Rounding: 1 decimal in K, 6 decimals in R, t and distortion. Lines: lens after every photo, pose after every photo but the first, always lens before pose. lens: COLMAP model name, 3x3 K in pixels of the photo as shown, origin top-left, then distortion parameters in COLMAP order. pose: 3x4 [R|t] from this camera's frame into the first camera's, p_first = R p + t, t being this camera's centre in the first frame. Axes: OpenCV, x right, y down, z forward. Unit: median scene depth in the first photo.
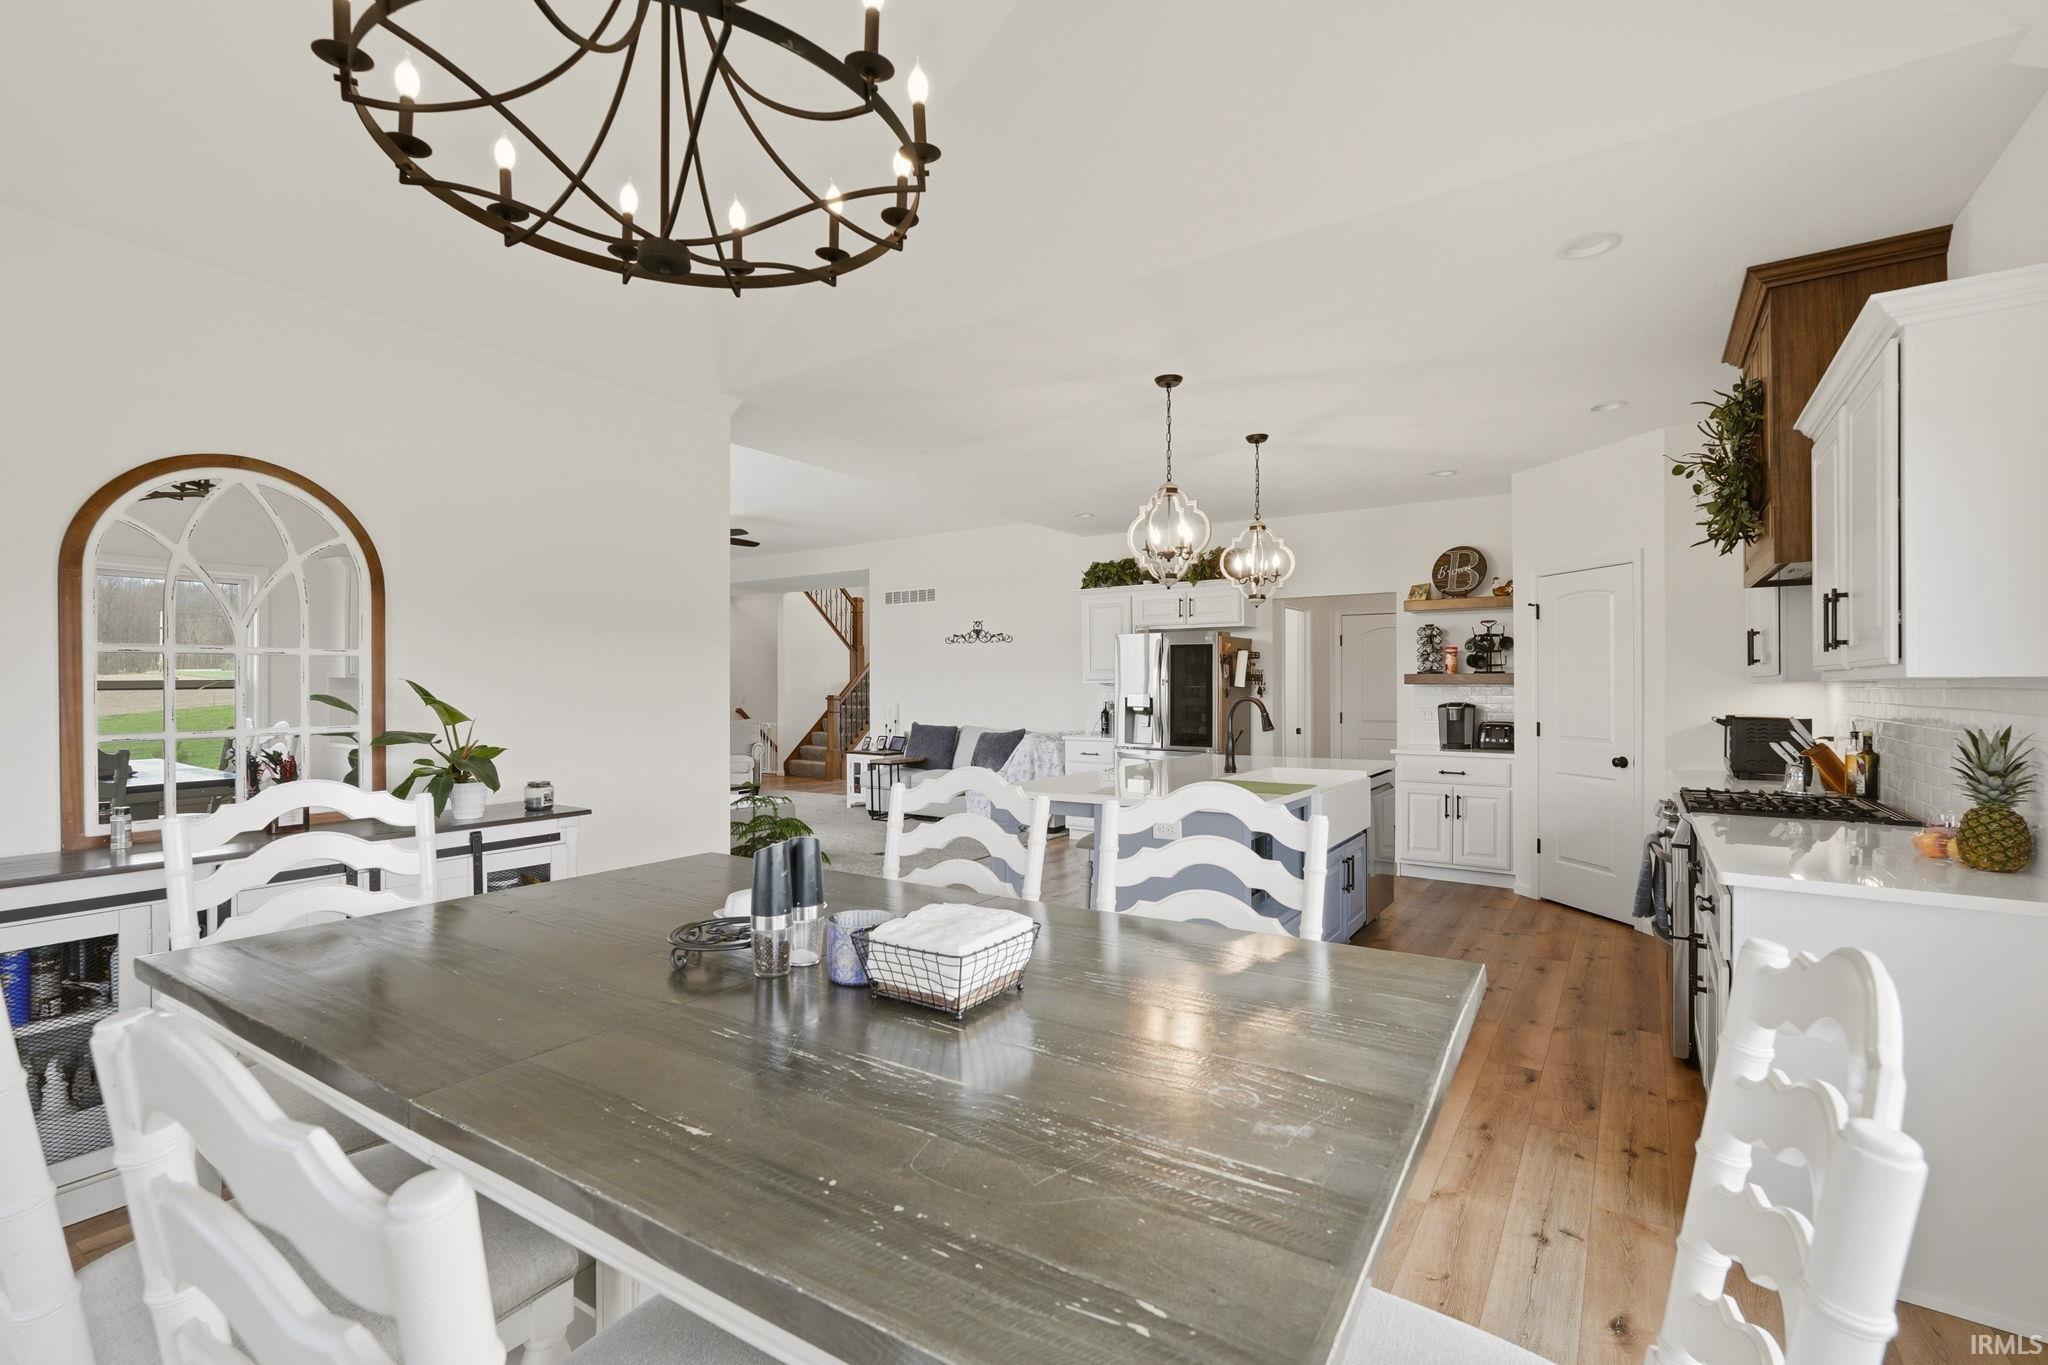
lens RADIAL K [[903.7, 0, 1023.7], [0, 903.7, 679.8], [0, 0, 1]] dist [-0.017093, 0.002526]
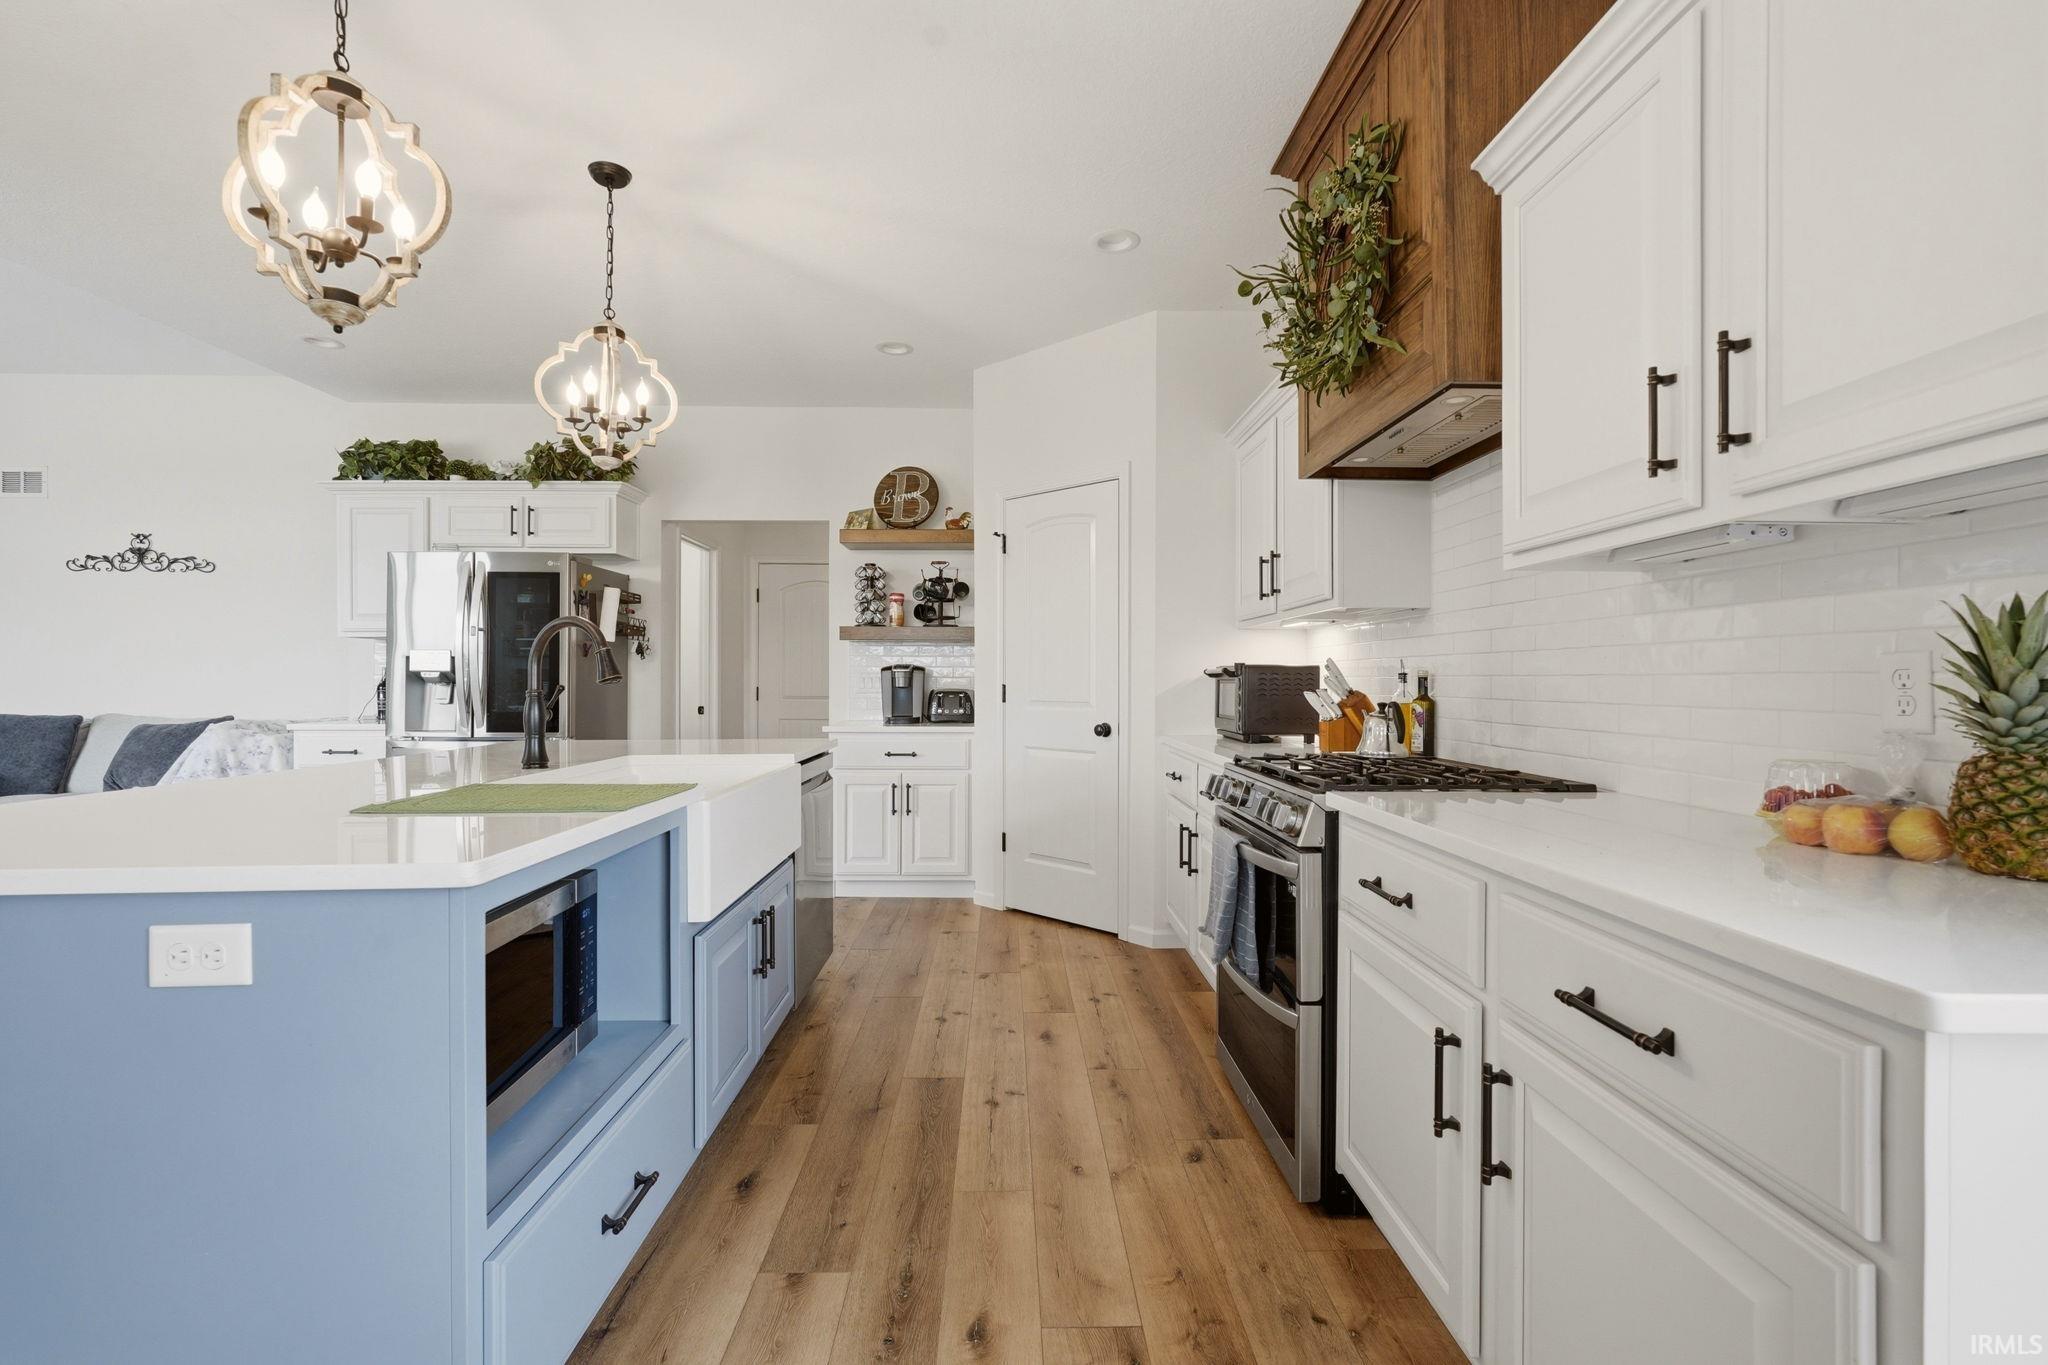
lens RADIAL K [[903.7, 0, 1034.3], [0, 903.7, 679.5], [0, 0, 1]] dist [-0.017093, 0.002526]
pose [[0.806677, 0.001707, 0.590991, 0.110451], [-0.005499, 0.999974, 0.004617, 0.033839], [-0.590968, -0.006974, 0.806665, 0.302332]]
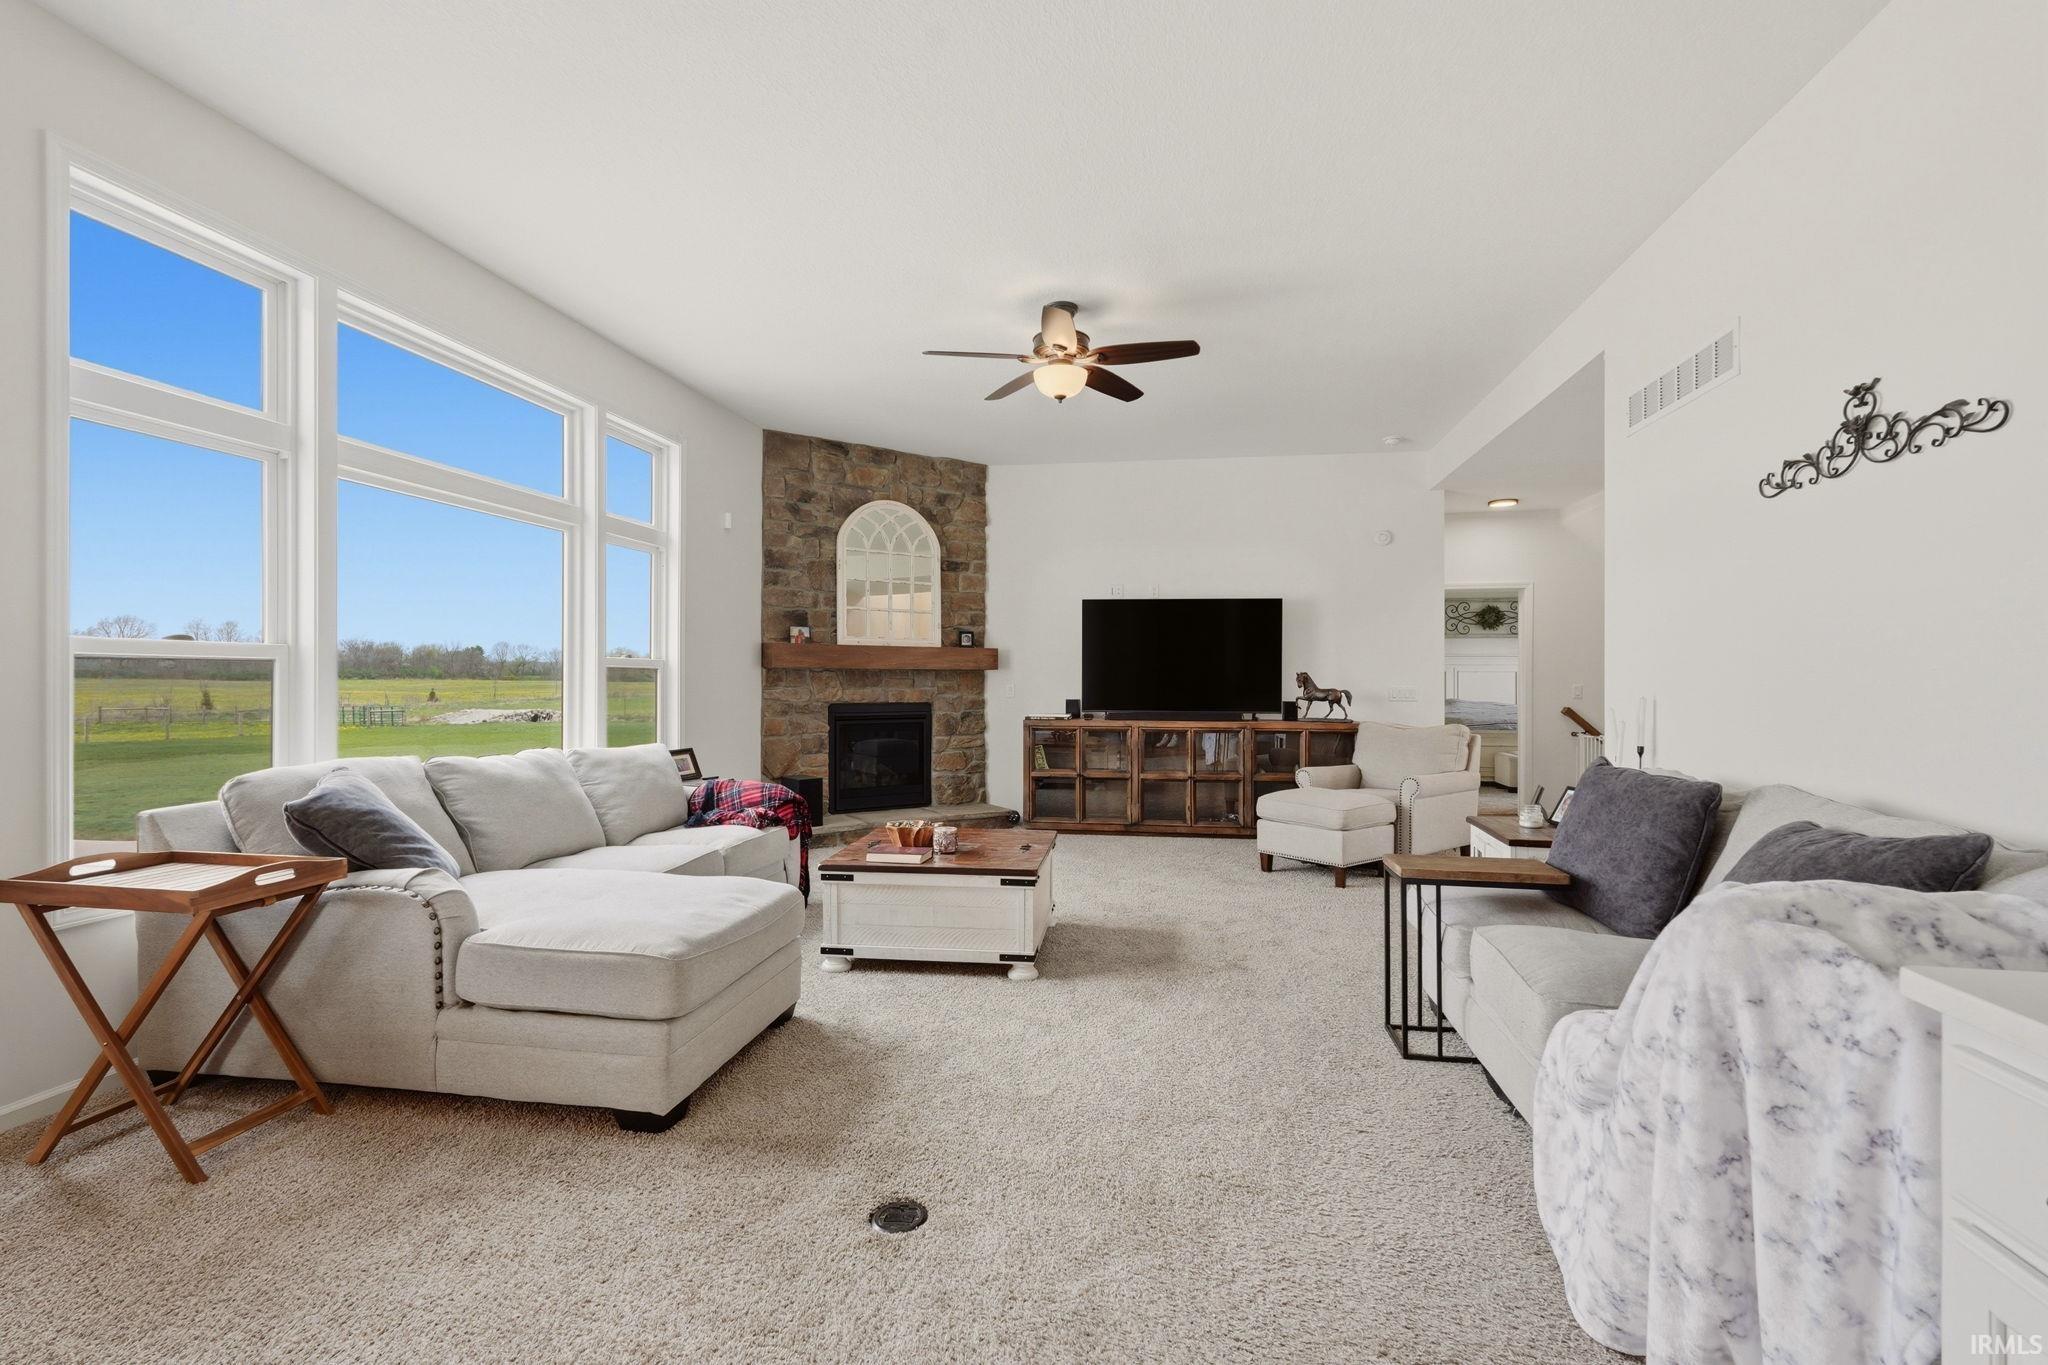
lens RADIAL K [[903.7, 0, 1022.8], [0, 903.7, 677.4], [0, 0, 1]] dist [-0.017093, 0.002526]
pose [[0.400559, -0.005724, -0.916253, 0.129052], [0.006414, 0.999974, -0.003443, 0.027055], [0.916249, -0.004498, 0.400585, 1.014049]]
